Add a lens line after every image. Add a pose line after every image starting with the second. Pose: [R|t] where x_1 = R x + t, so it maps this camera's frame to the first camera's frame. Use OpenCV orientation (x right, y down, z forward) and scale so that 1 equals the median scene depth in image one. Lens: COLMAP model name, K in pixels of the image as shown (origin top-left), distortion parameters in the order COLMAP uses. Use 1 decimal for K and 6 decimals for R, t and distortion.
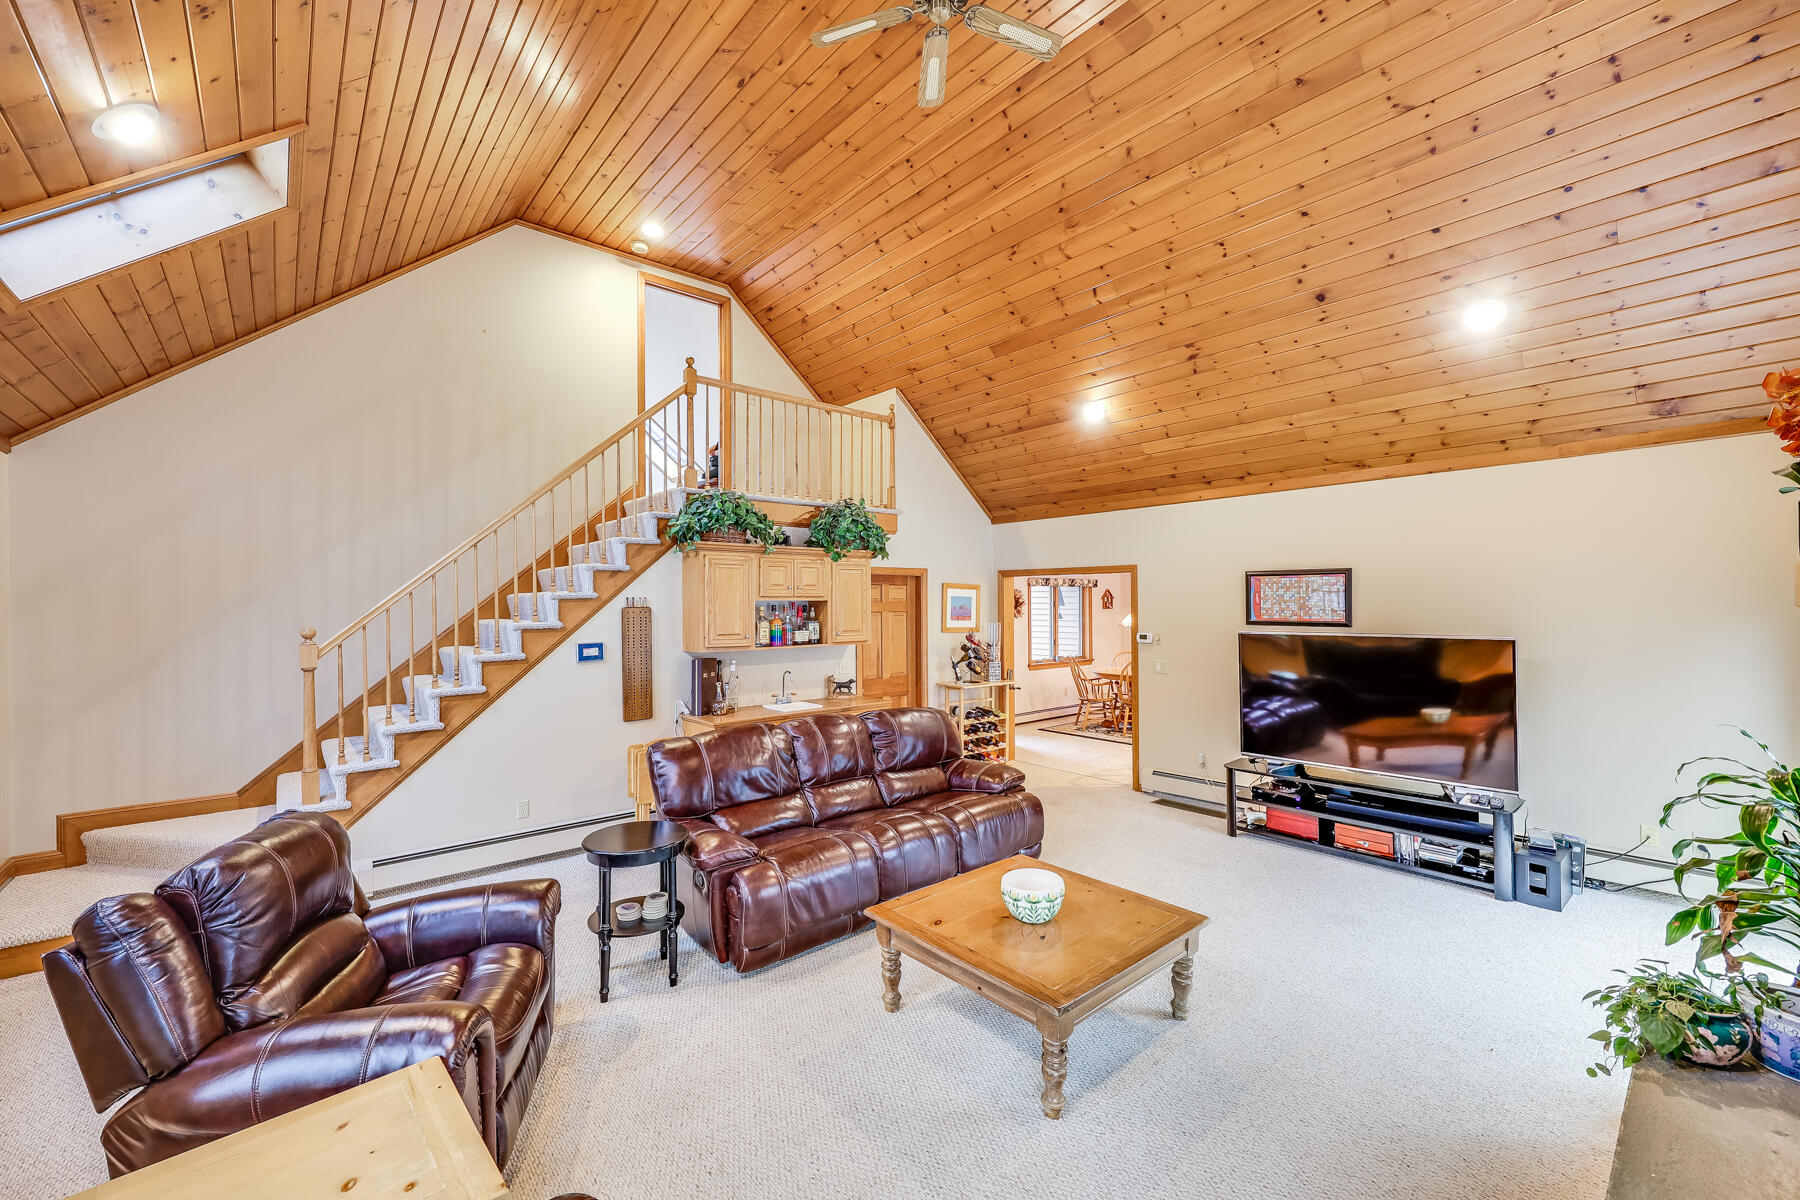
lens RADIAL K [[718.7, 0, 903.8], [0, 718.7, 601.1], [0, 0, 1]] dist [-0.000057, -0.000024]
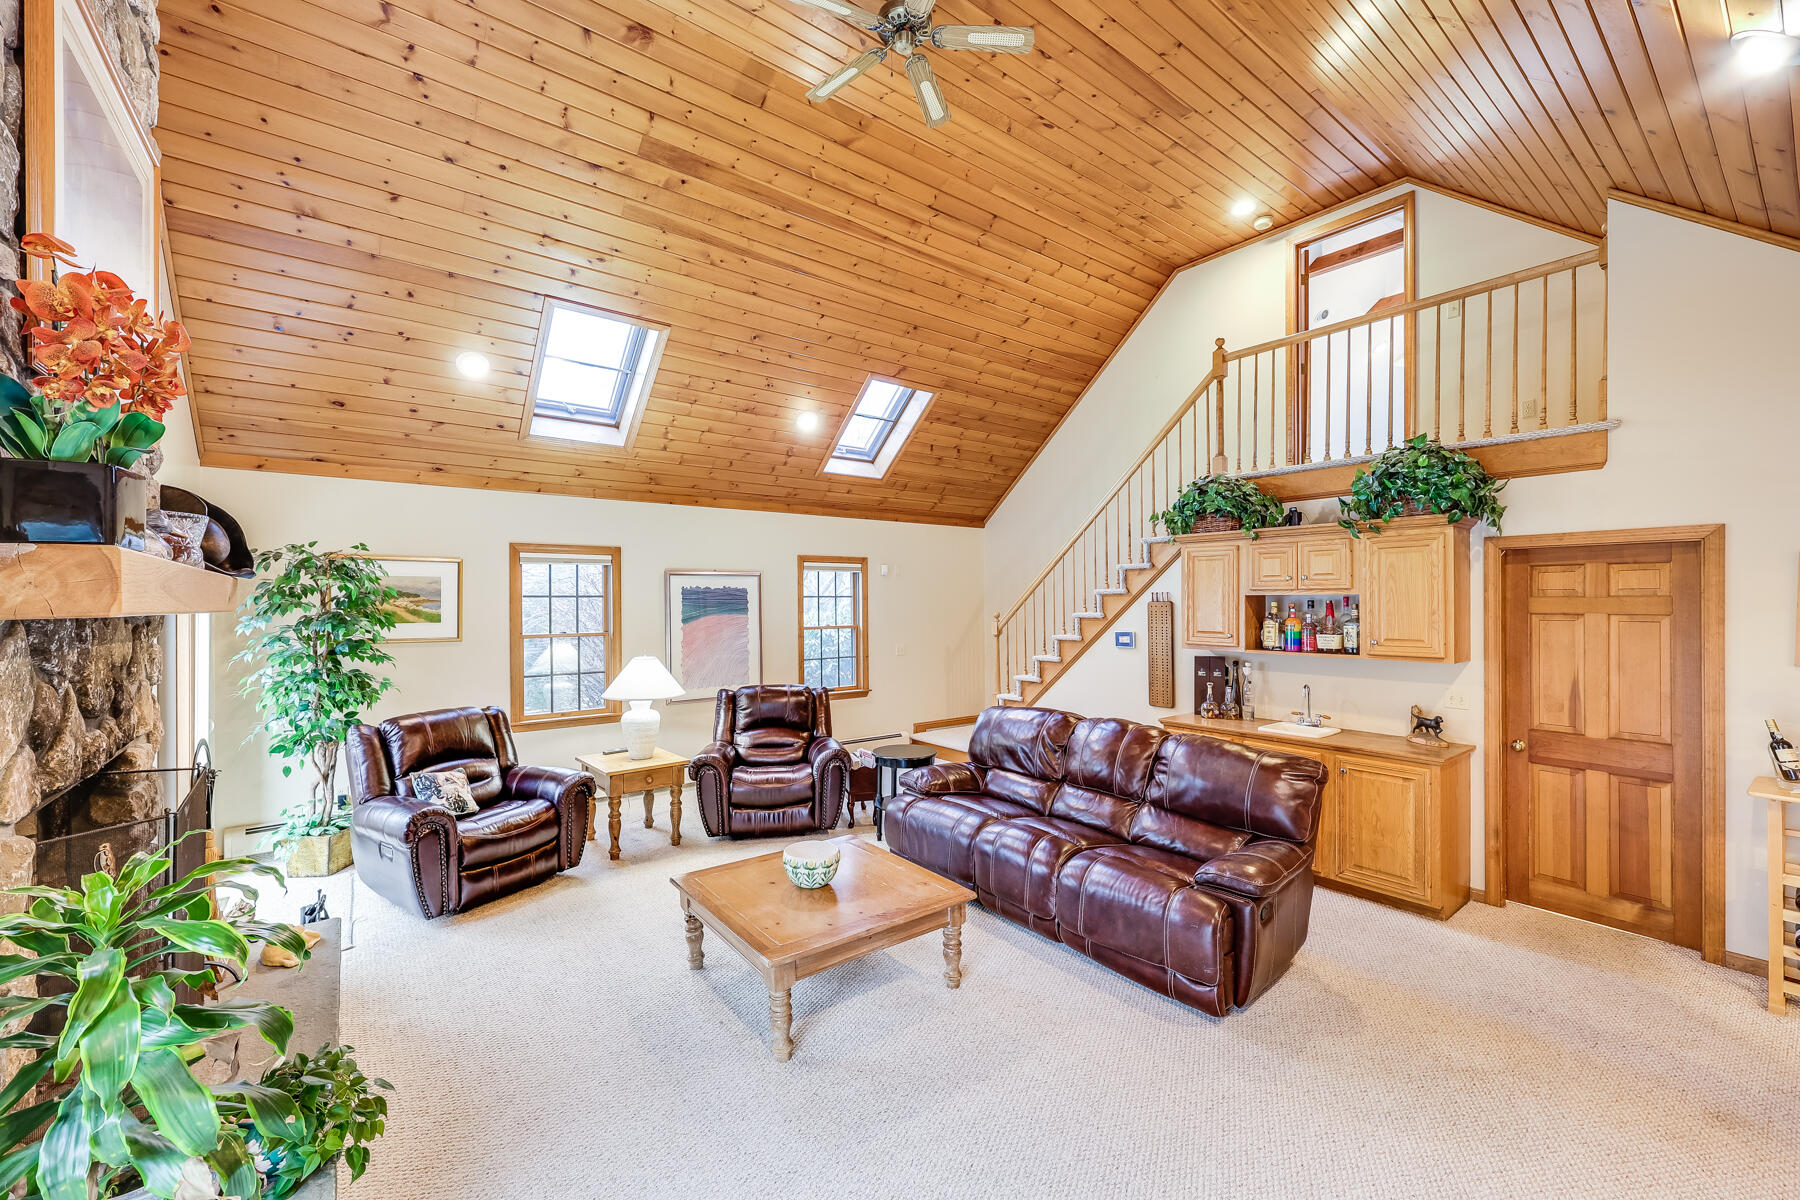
lens RADIAL K [[718.7, 0, 903.8], [0, 718.7, 601.1], [0, 0, 1]] dist [-0.000057, -0.000024]
pose [[-0.064842, 0.008326, -0.997861, 0.651980], [0.007532, 0.999941, 0.007854, -0.003285], [0.997867, -0.007006, -0.064900, 0.618738]]
